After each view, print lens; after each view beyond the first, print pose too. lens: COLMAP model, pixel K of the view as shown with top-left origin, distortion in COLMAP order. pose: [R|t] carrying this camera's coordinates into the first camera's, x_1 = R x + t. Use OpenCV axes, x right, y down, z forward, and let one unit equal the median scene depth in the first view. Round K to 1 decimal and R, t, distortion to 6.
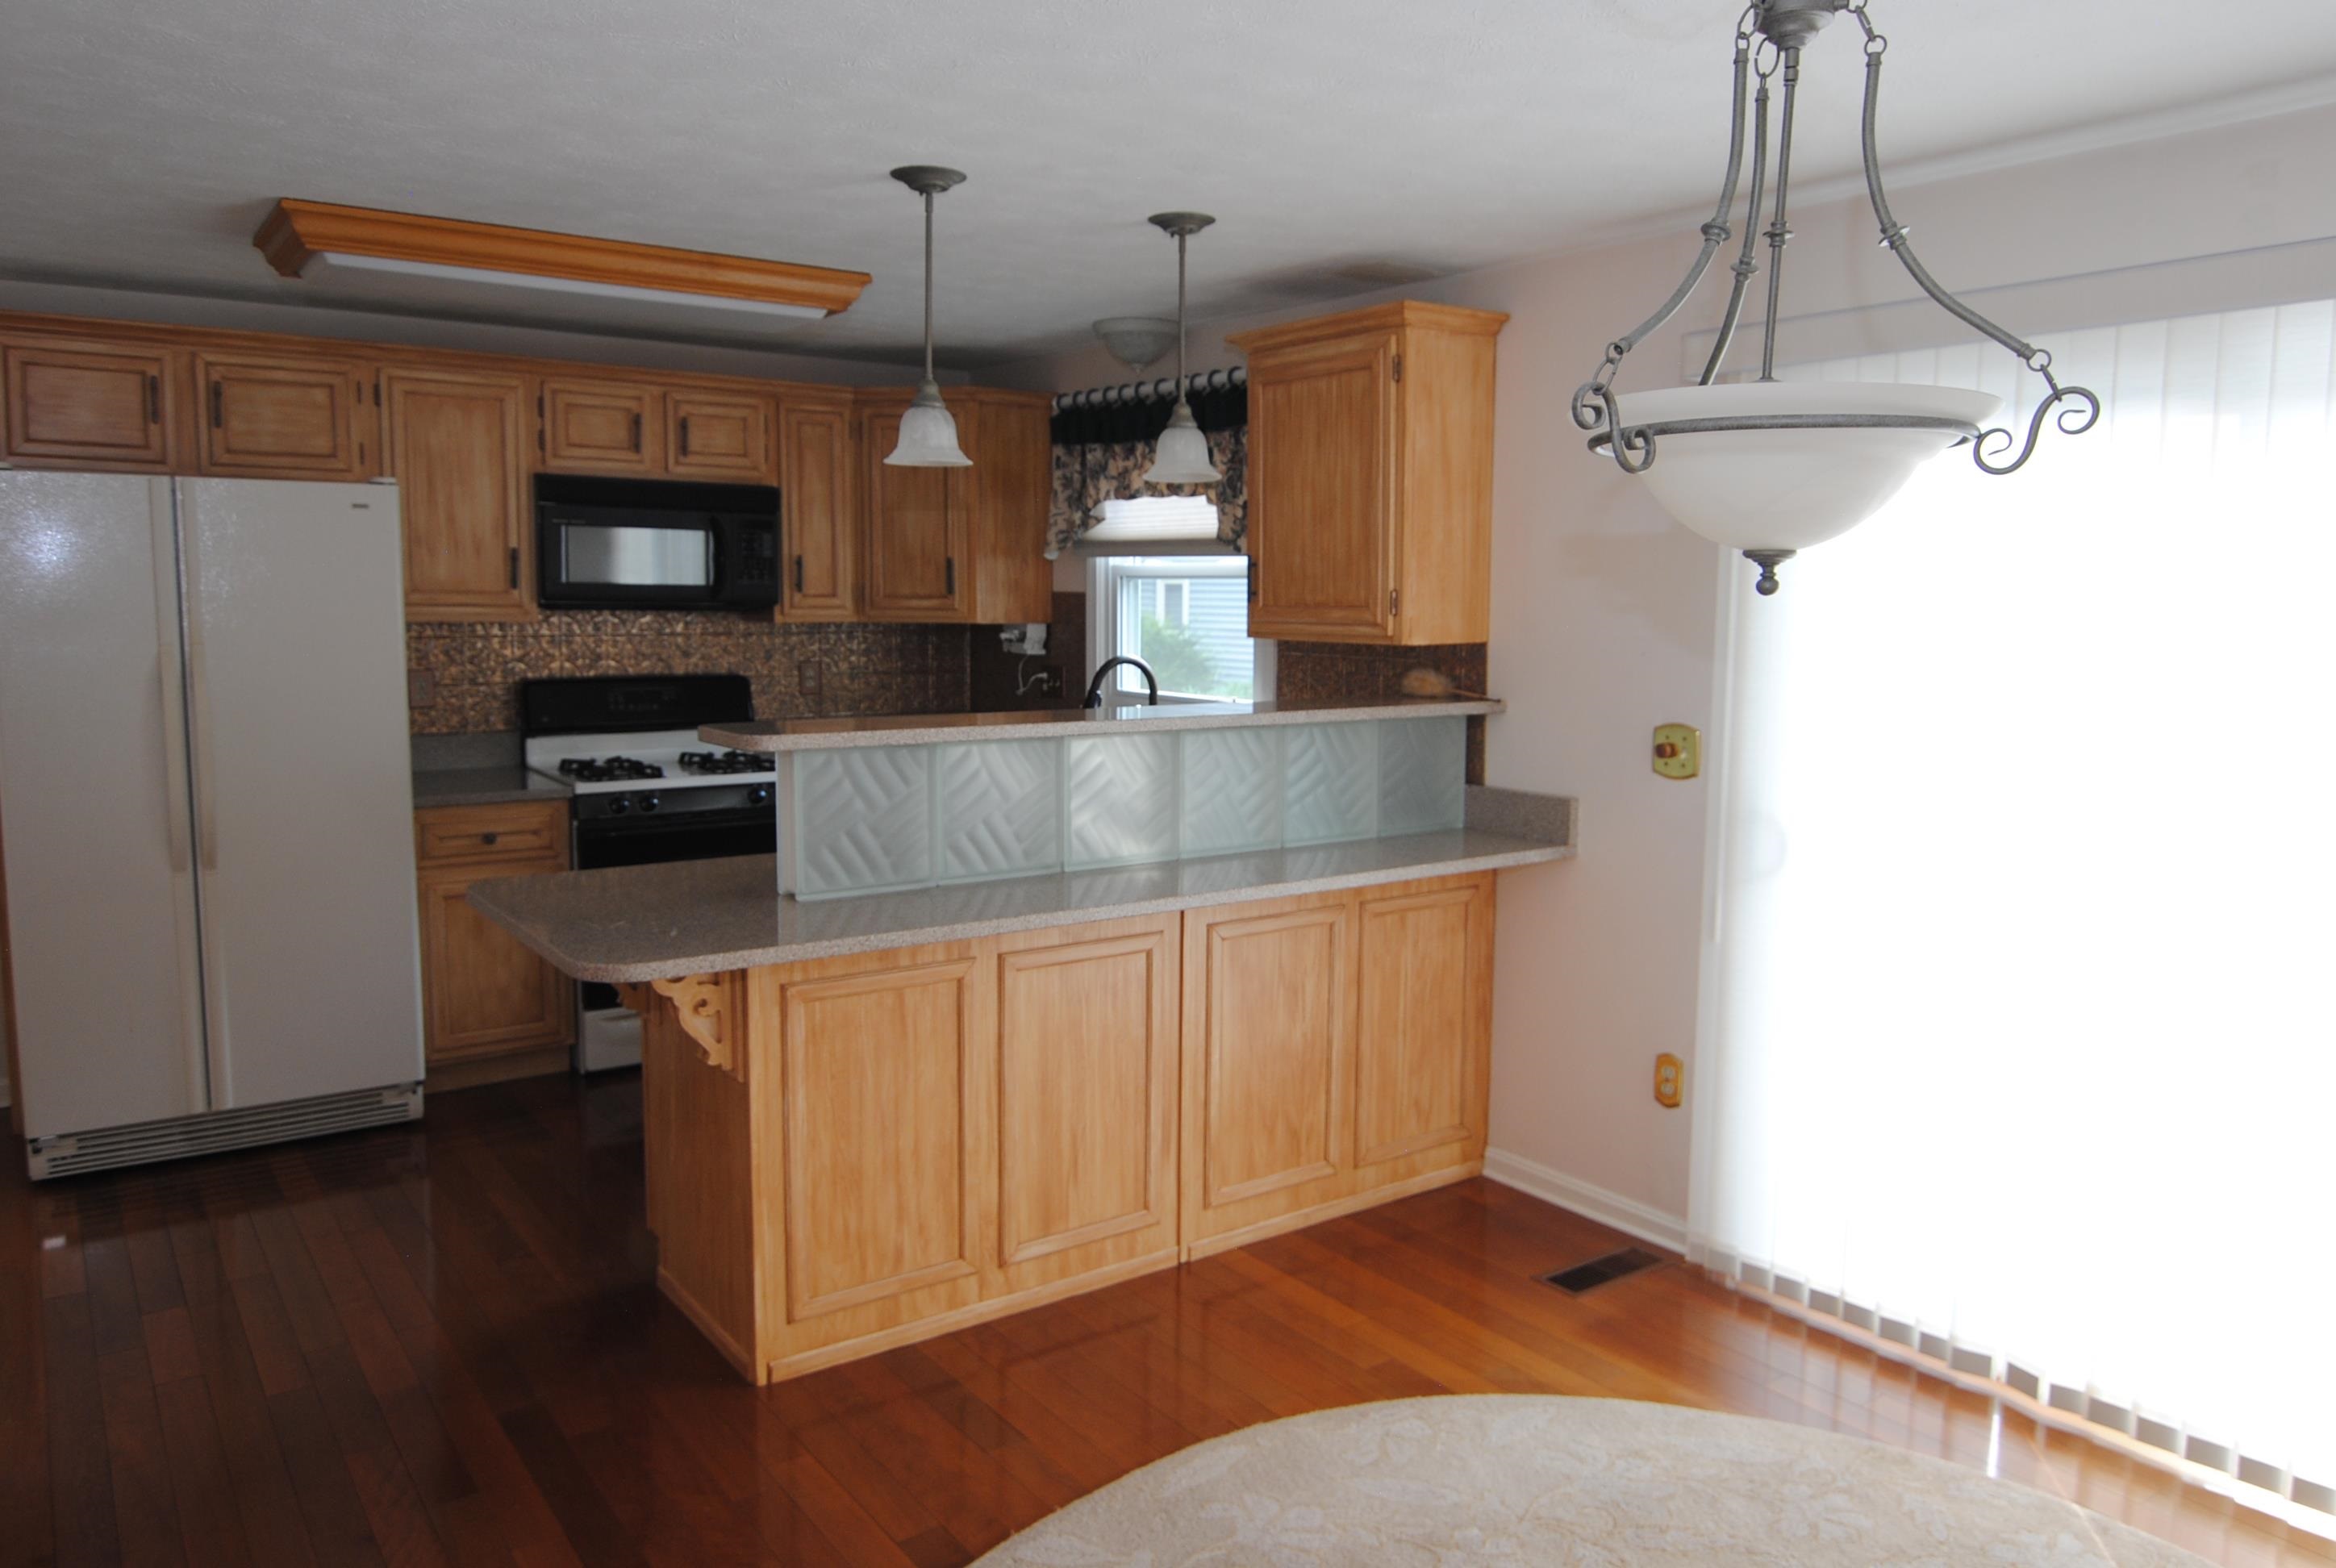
lens RADIAL K [[1631.2, 0, 1166.8], [0, 1631.2, 781.5], [0, 0, 1]] dist [-0.008231, -0.009946]
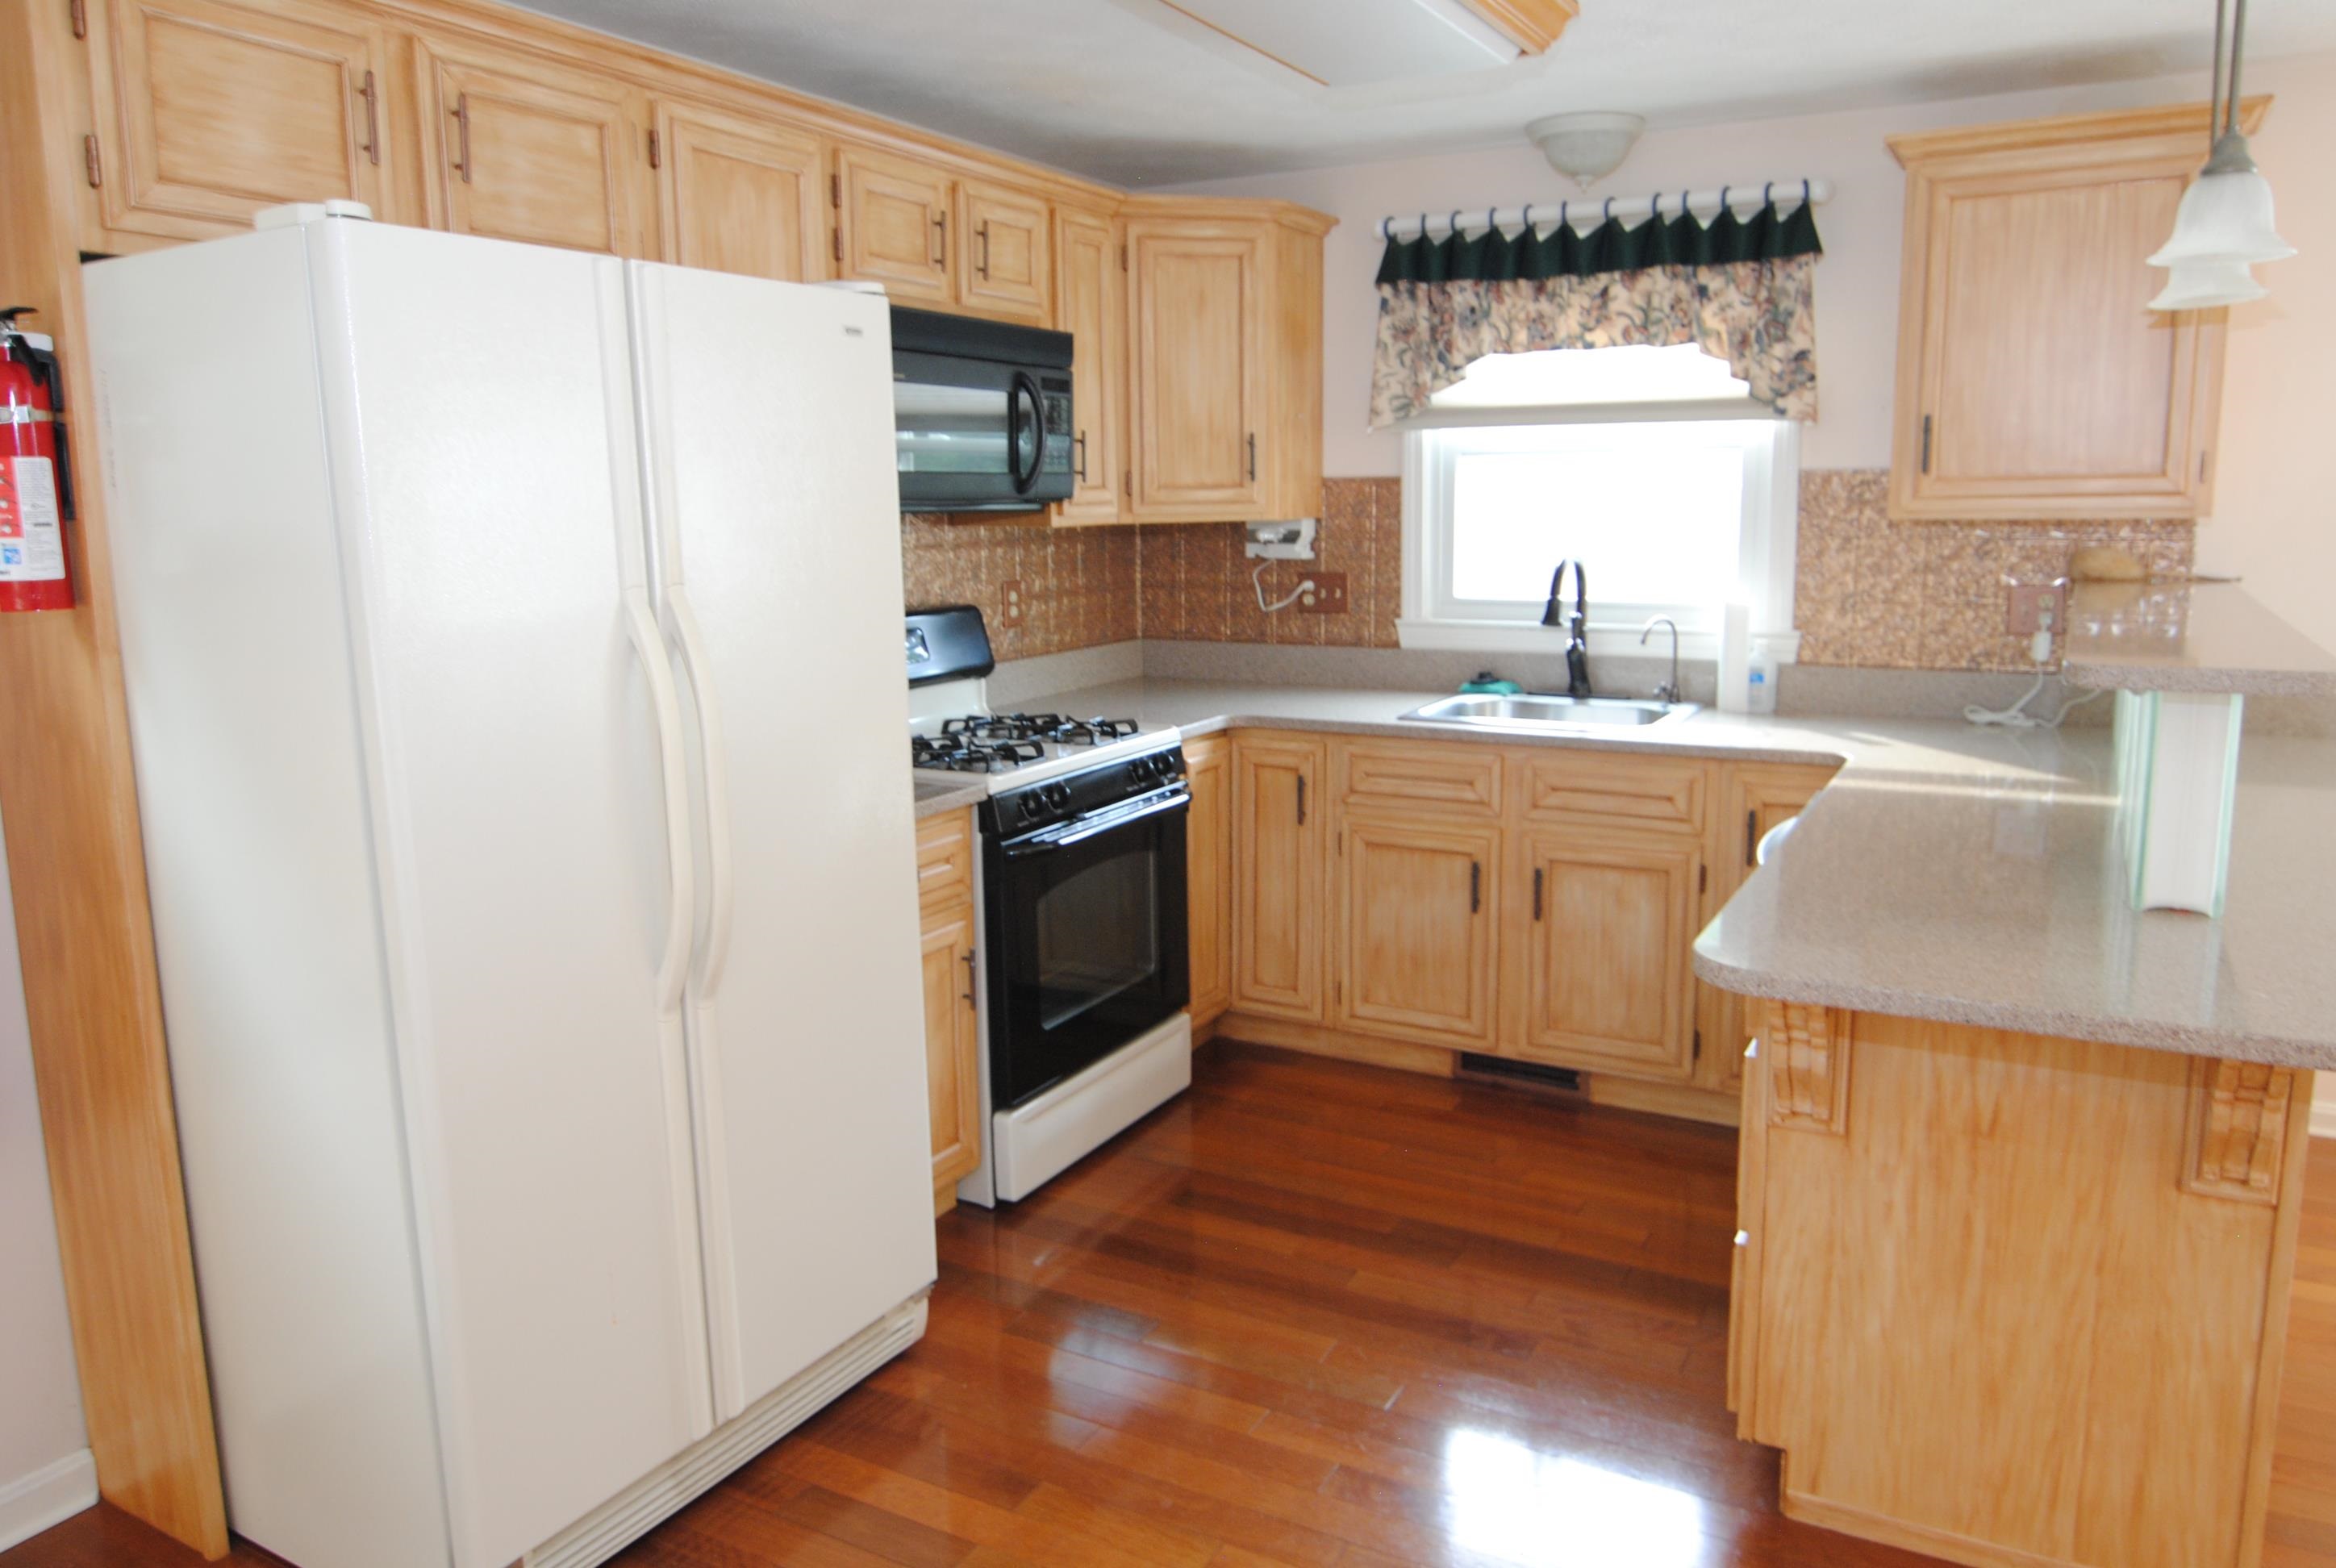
lens RADIAL K [[1631.2, 0, 1169.6], [0, 1631.2, 778.8], [0, 0, 1]] dist [-0.008231, -0.009946]
pose [[0.905220, -0.096331, 0.413881, -0.526469], [0.073195, 0.994756, 0.071442, -0.037149], [-0.418593, -0.034377, 0.907523, 0.349133]]
